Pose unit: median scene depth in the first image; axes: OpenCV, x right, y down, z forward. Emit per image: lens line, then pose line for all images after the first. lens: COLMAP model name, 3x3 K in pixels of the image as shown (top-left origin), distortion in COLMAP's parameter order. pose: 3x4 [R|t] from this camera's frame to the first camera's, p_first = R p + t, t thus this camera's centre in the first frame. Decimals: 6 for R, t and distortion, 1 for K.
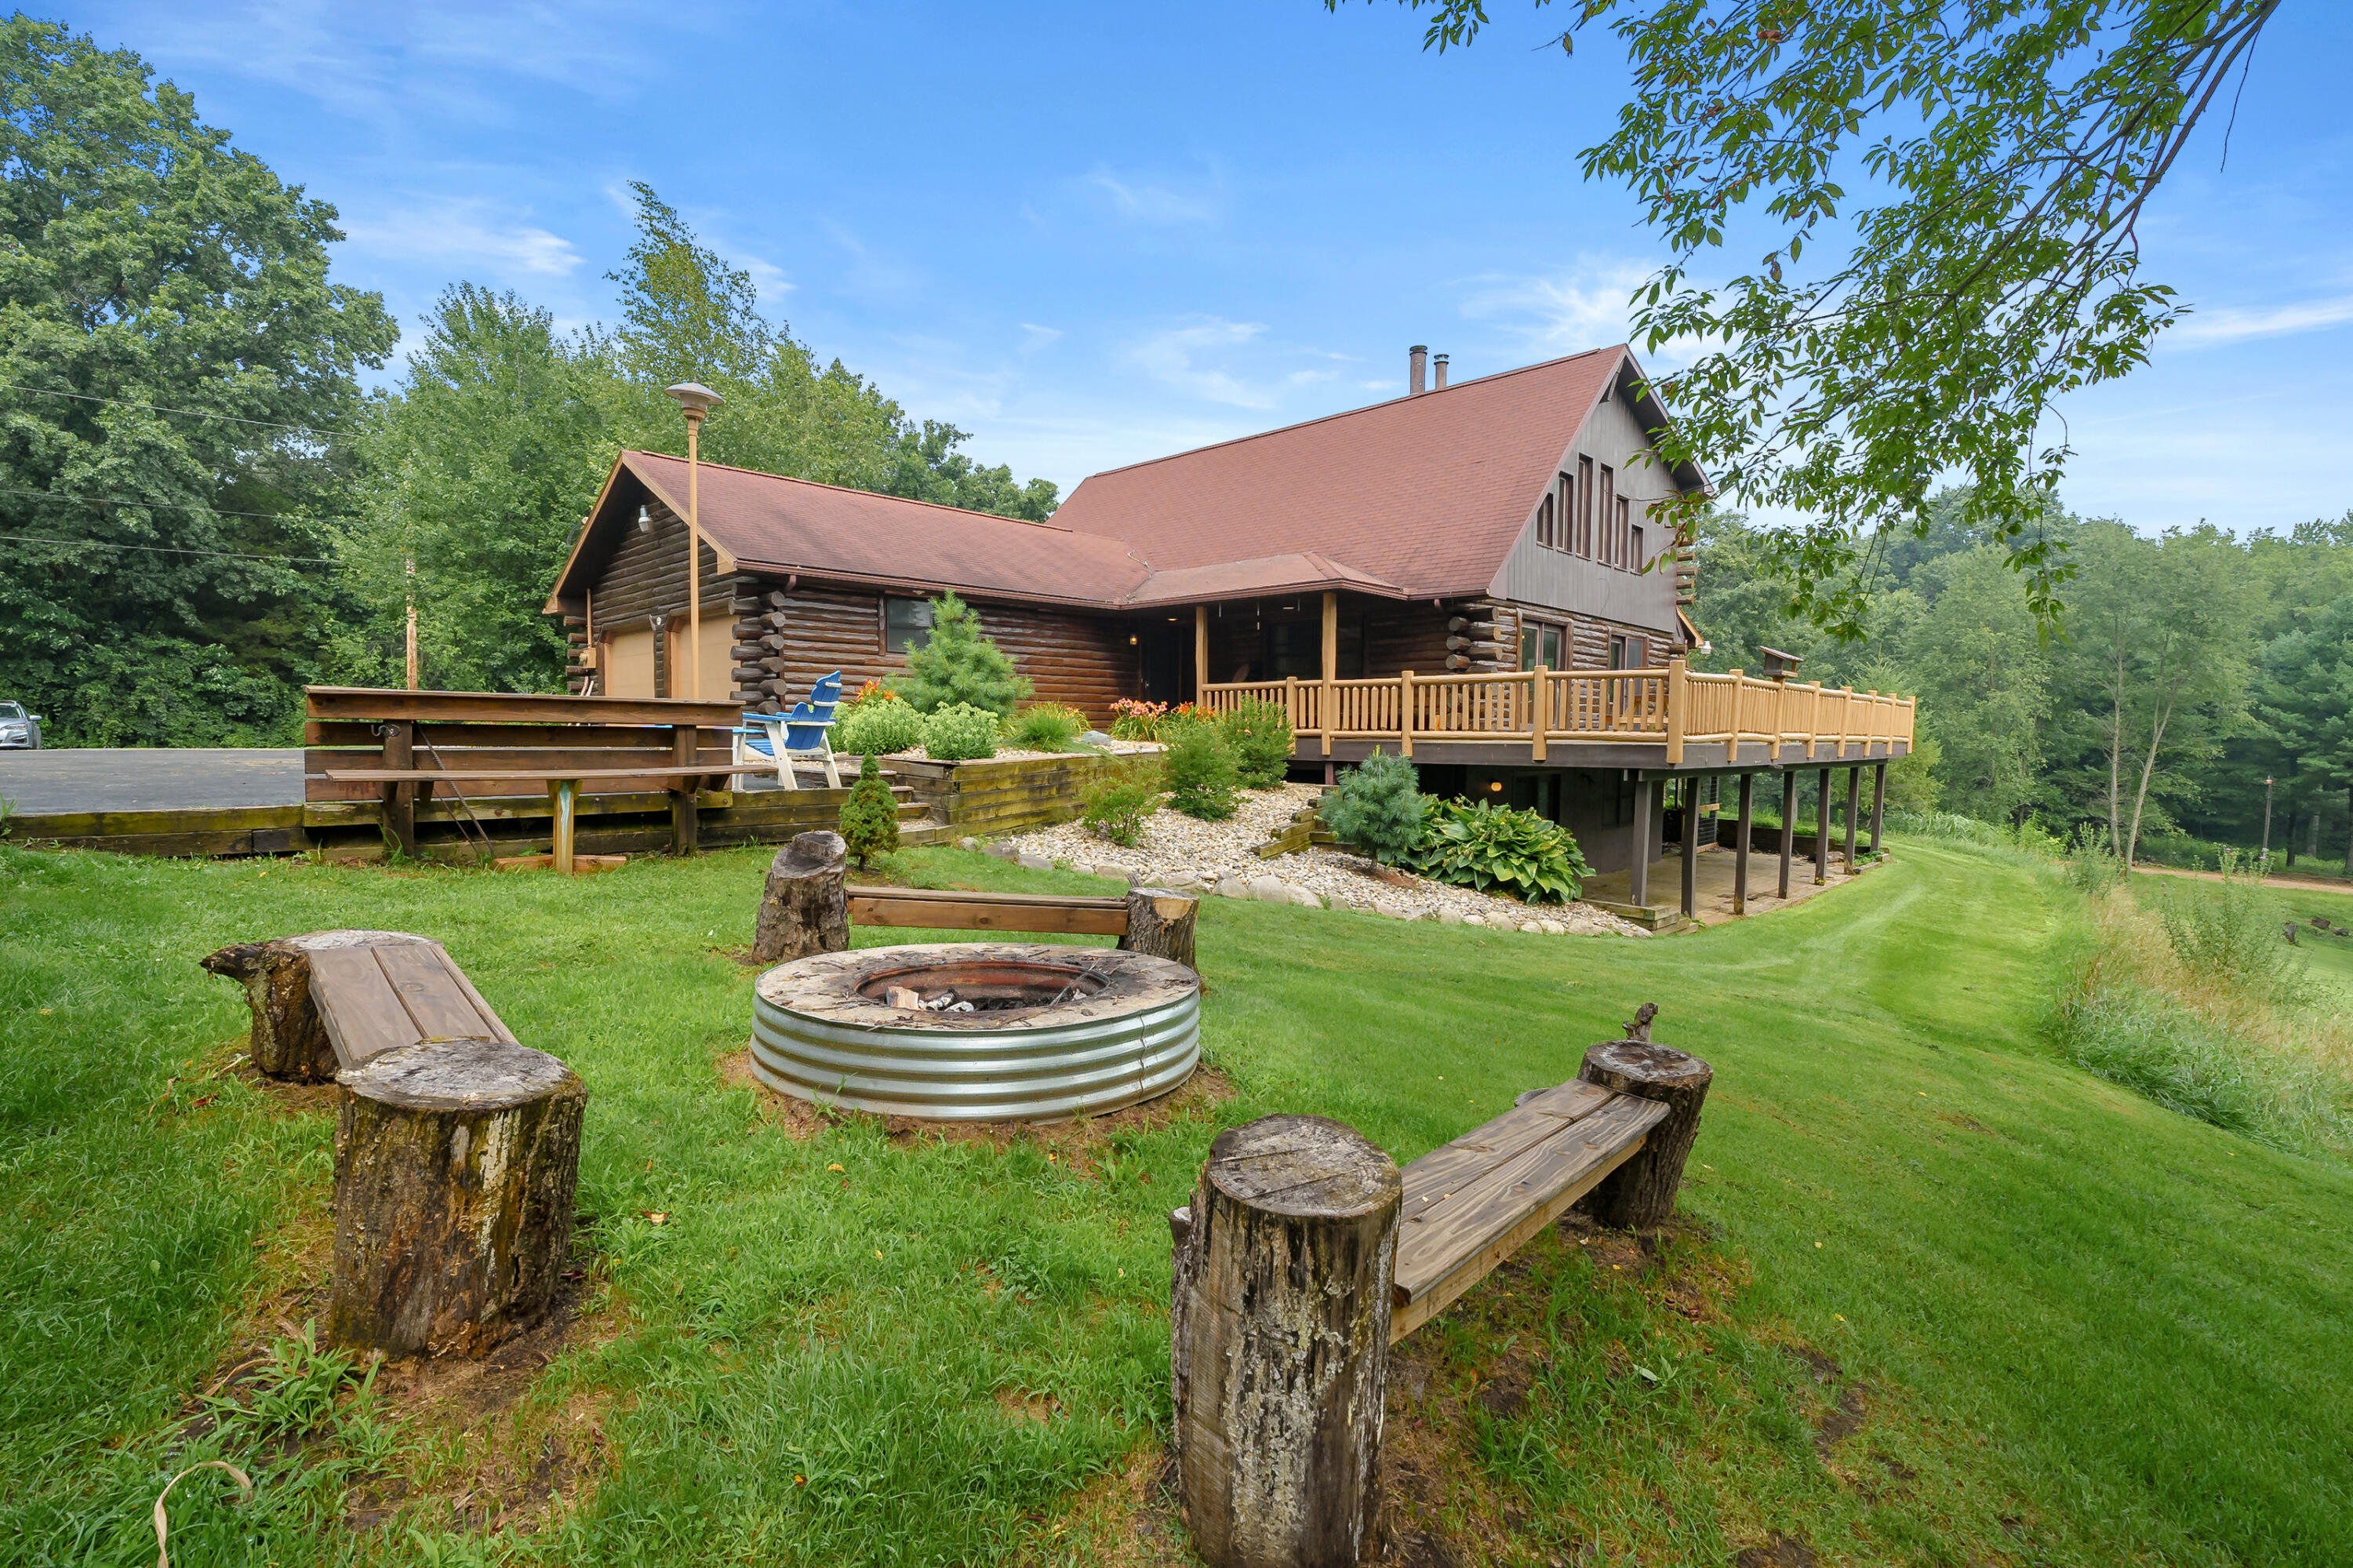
lens RADIAL K [[1068.1, 0, 1167.9], [0, 1068.1, 815.2], [0, 0, 1]] dist [-0.002548, -0.000183]
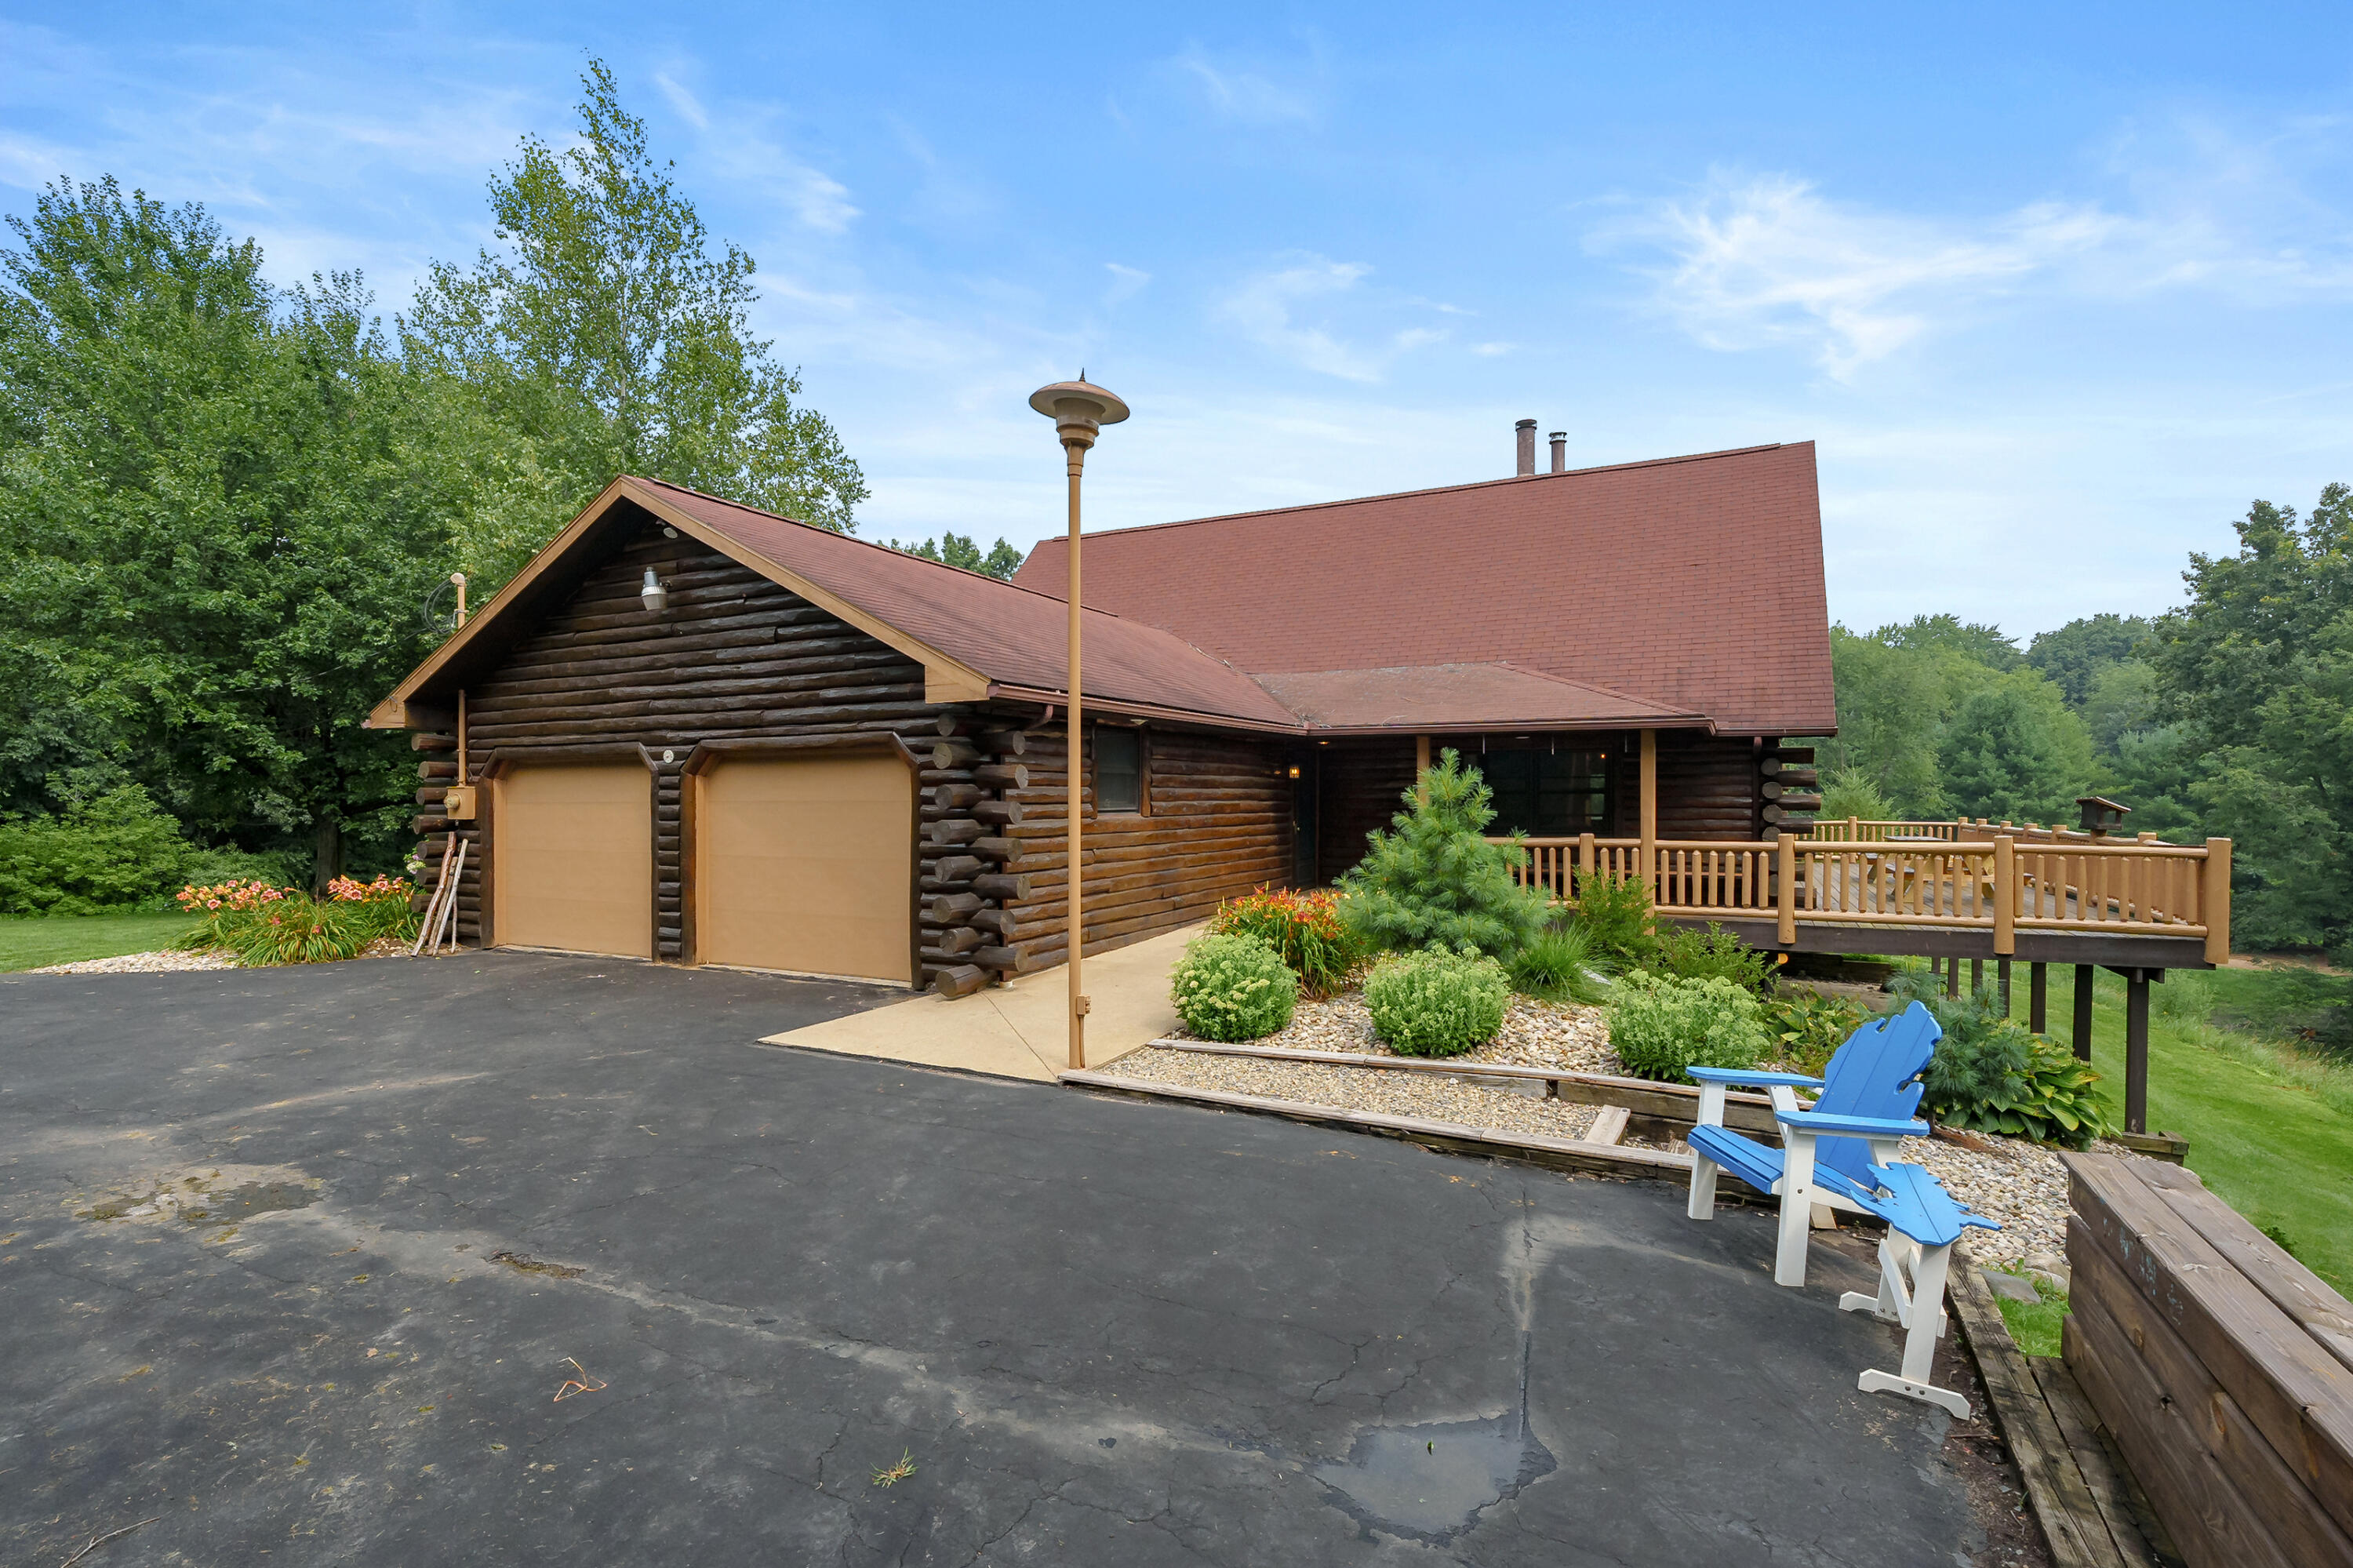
lens RADIAL K [[1142.2, 0, 1172.0], [0, 1142.2, 804.8], [0, 0, 1]] dist [0.000940, 0.000419]
pose [[0.951712, -0.011284, 0.306783, -0.358274], [0.033396, 0.997199, -0.066926, -0.089583], [-0.305169, 0.073940, 0.949423, 0.265385]]
